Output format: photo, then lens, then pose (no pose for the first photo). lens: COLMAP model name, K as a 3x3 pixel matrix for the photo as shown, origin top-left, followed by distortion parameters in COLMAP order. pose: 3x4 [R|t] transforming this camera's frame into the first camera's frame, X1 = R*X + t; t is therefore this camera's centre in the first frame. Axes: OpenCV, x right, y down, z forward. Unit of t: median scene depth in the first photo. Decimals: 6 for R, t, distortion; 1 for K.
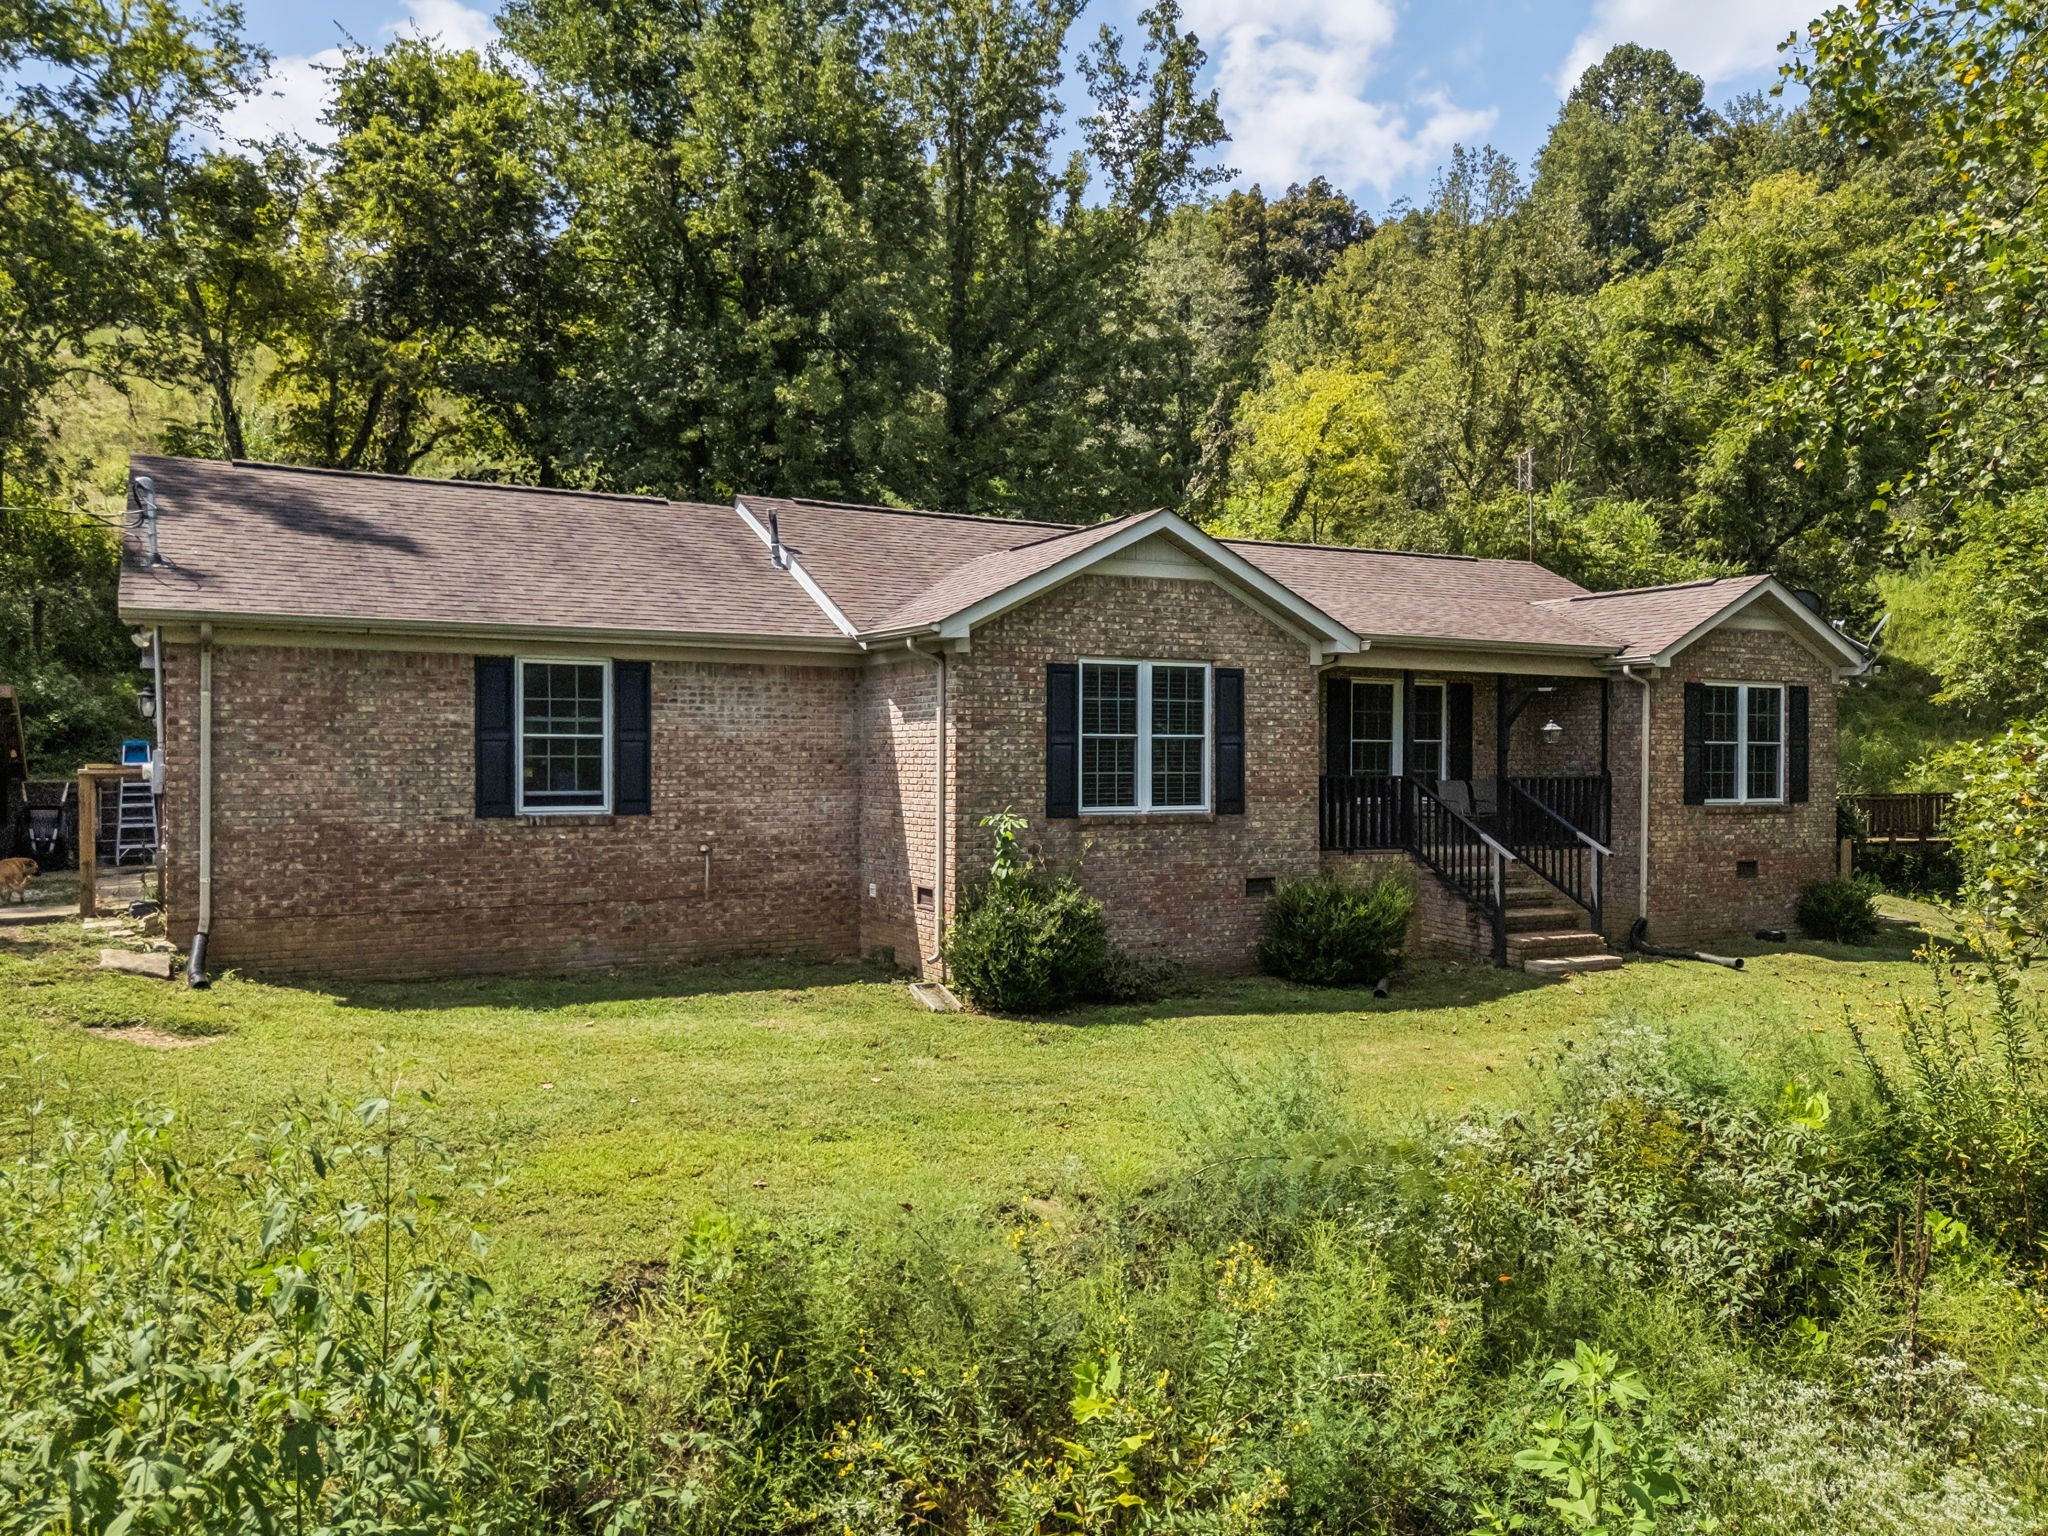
lens RADIAL K [[1508.3, 0, 1034.6], [0, 1508.3, 779.0], [0, 0, 1]] dist [0.064625, -0.048717]
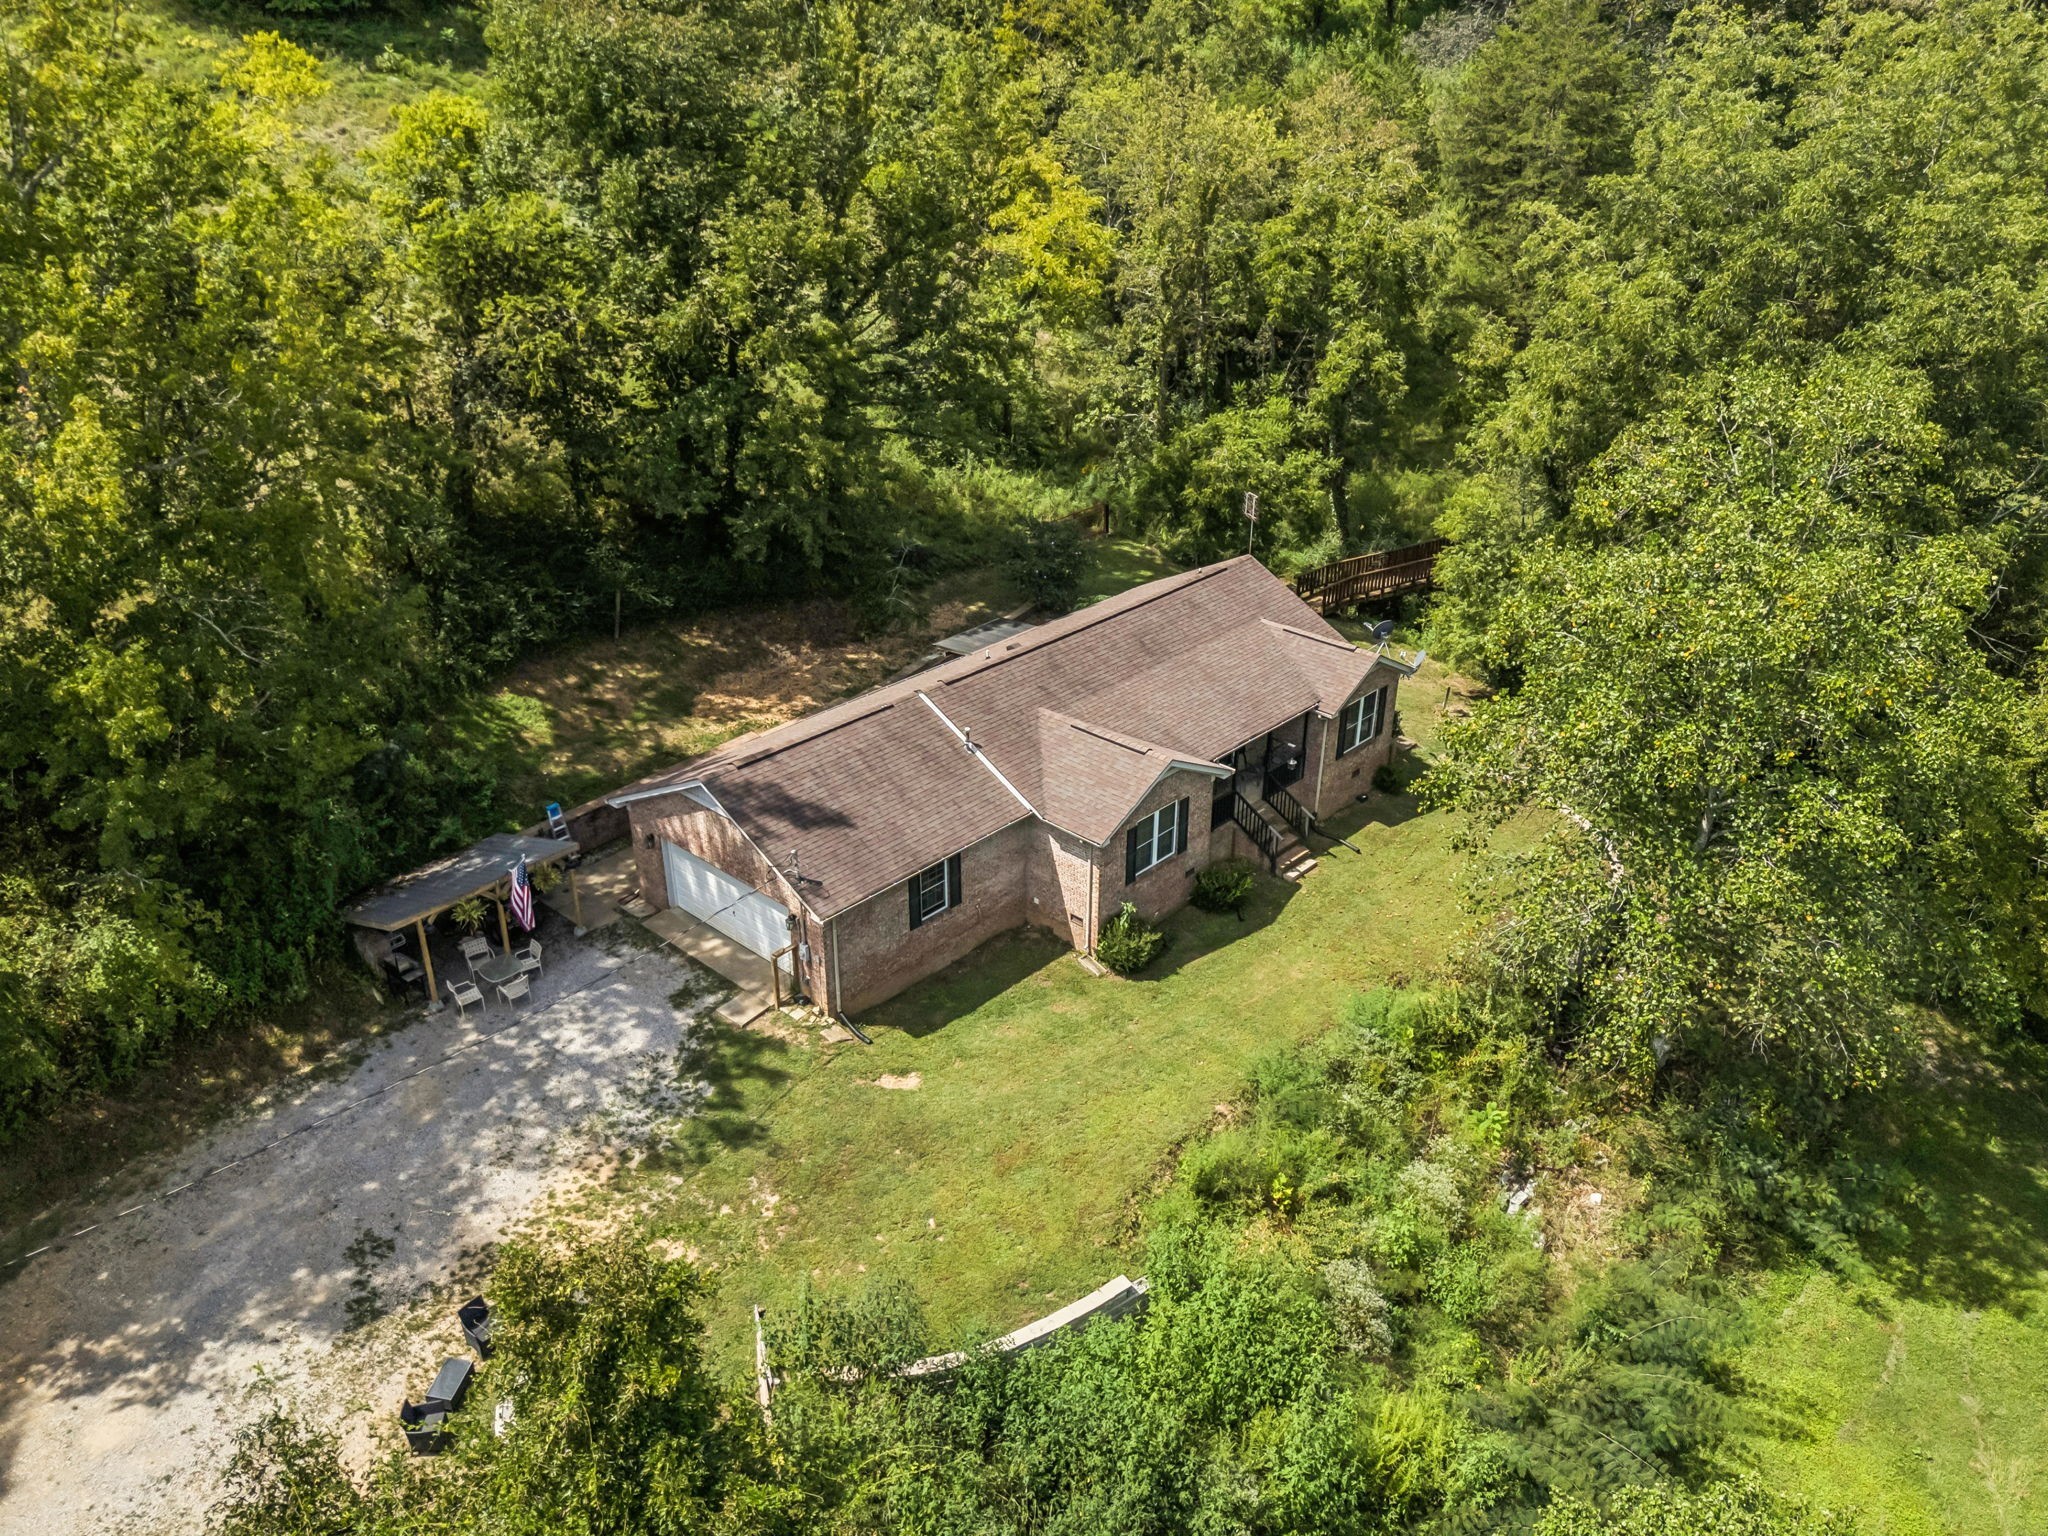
lens RADIAL K [[1508.3, 0, 1031.7], [0, 1508.3, 759.1], [0, 0, 1]] dist [0.064625, -0.048717]
pose [[0.948258, -0.140903, 0.284523, -0.602647], [-0.000077, 0.896031, 0.443991, -0.933344], [-0.317501, -0.421040, 0.849658, -0.711308]]
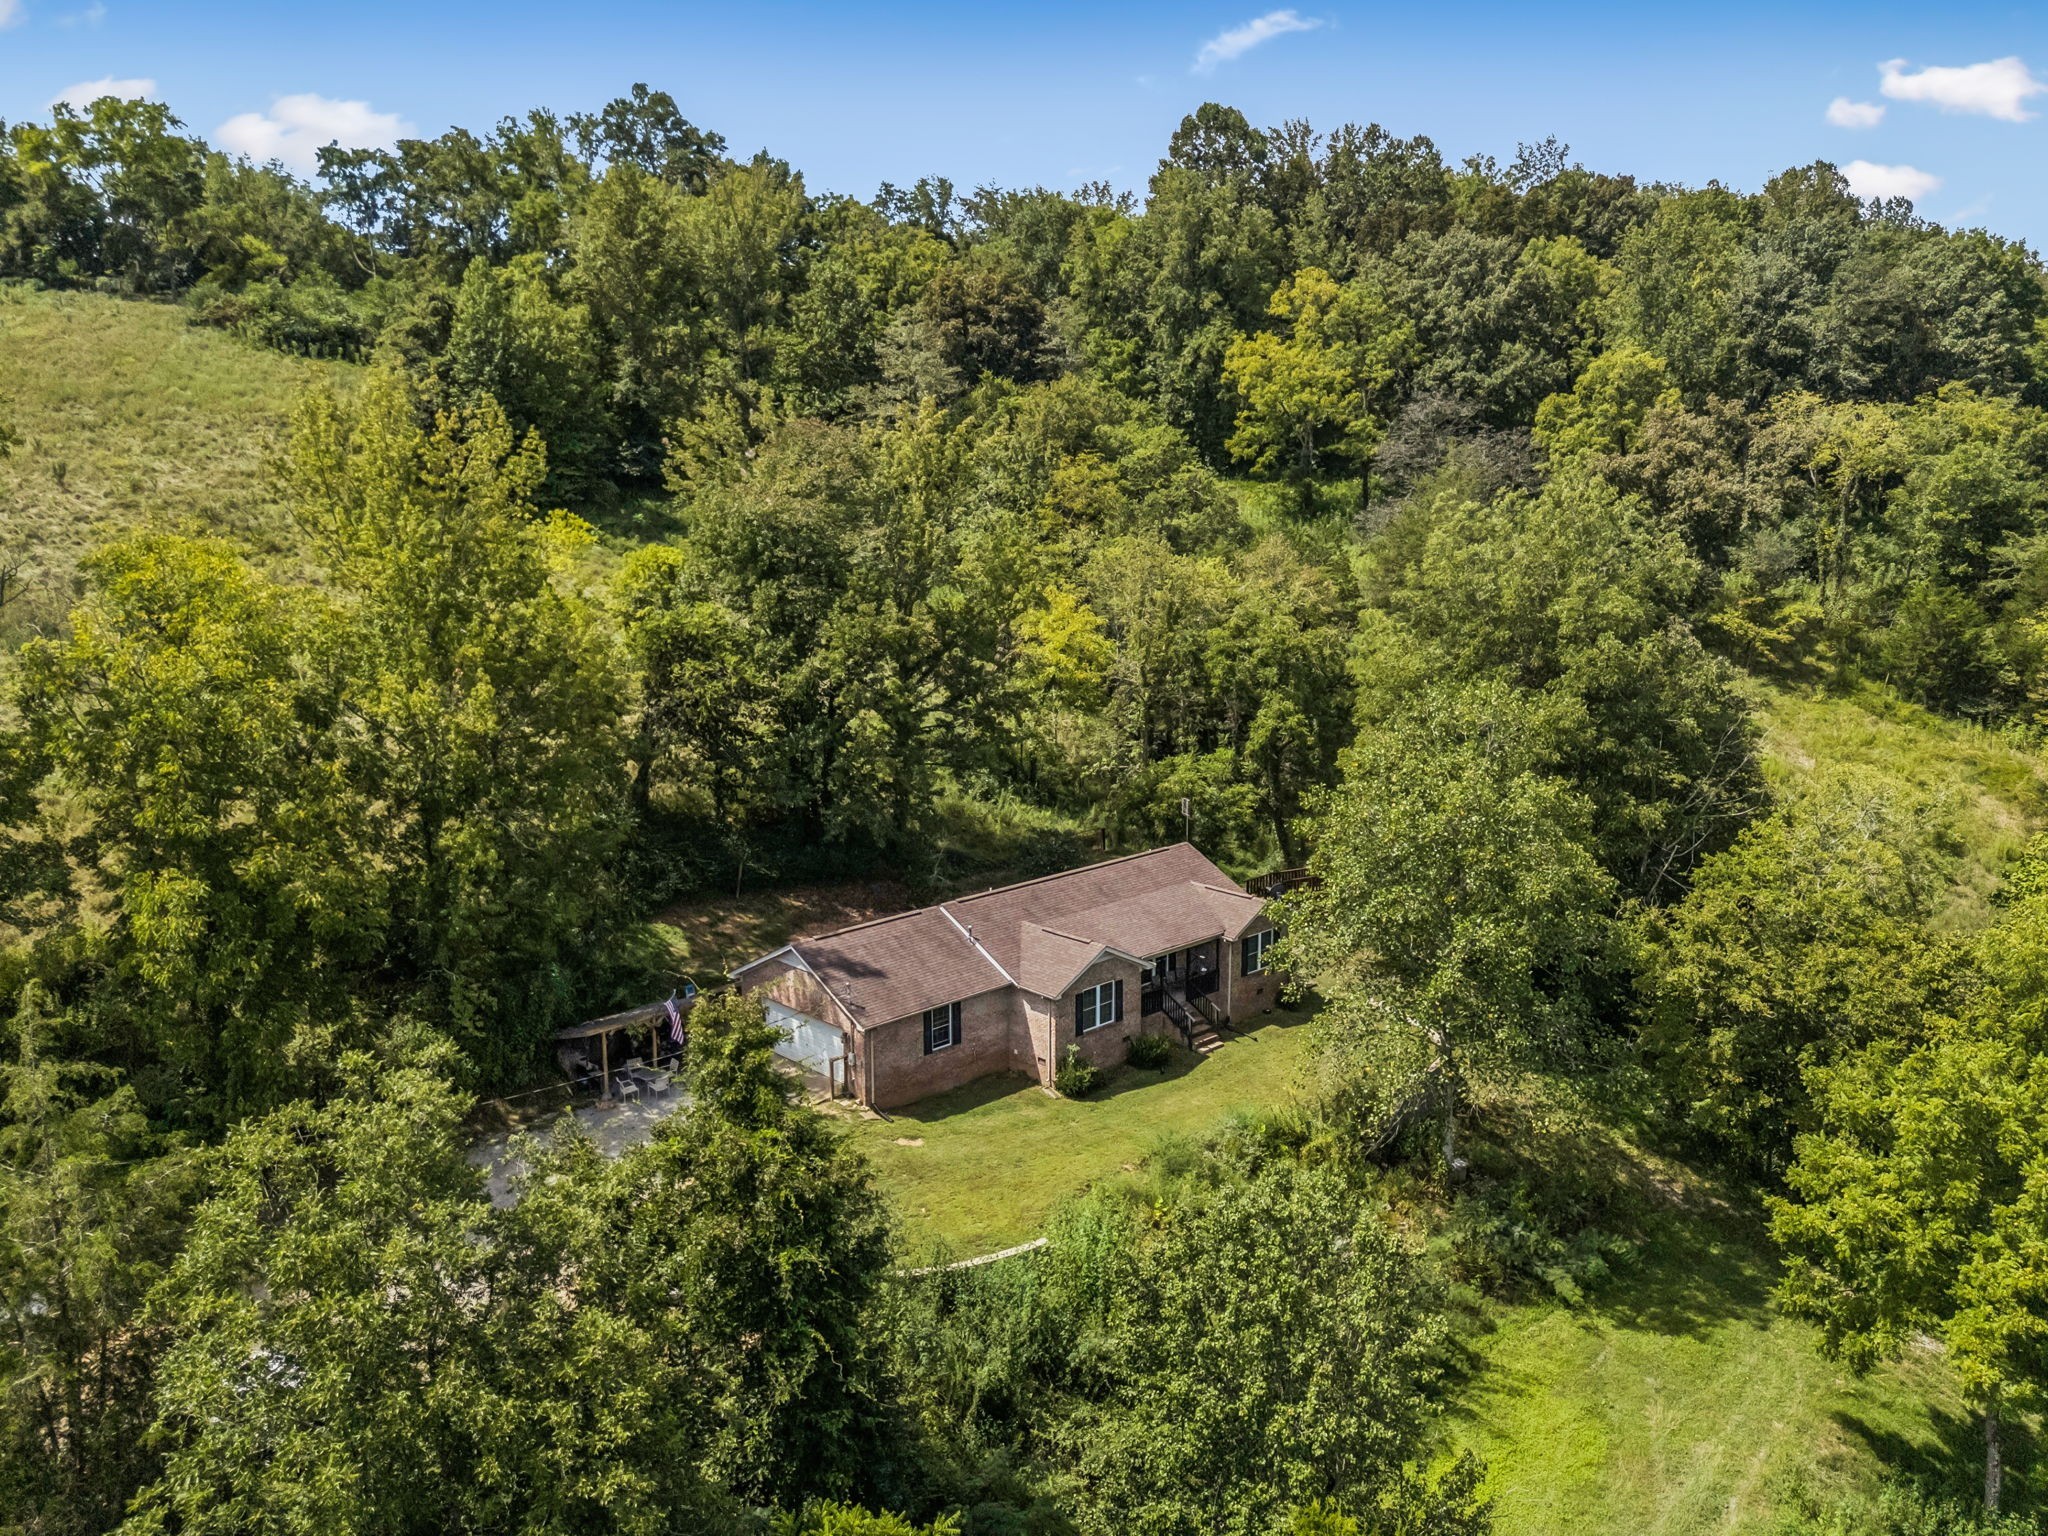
lens RADIAL K [[1508.3, 0, 1027.3], [0, 1508.3, 760.8], [0, 0, 1]] dist [0.064625, -0.048717]
pose [[0.966059, -0.048882, 0.253654, -0.726345], [0.004889, 0.985217, 0.171243, -0.914165], [-0.258275, -0.164190, 0.952017, -1.680714]]
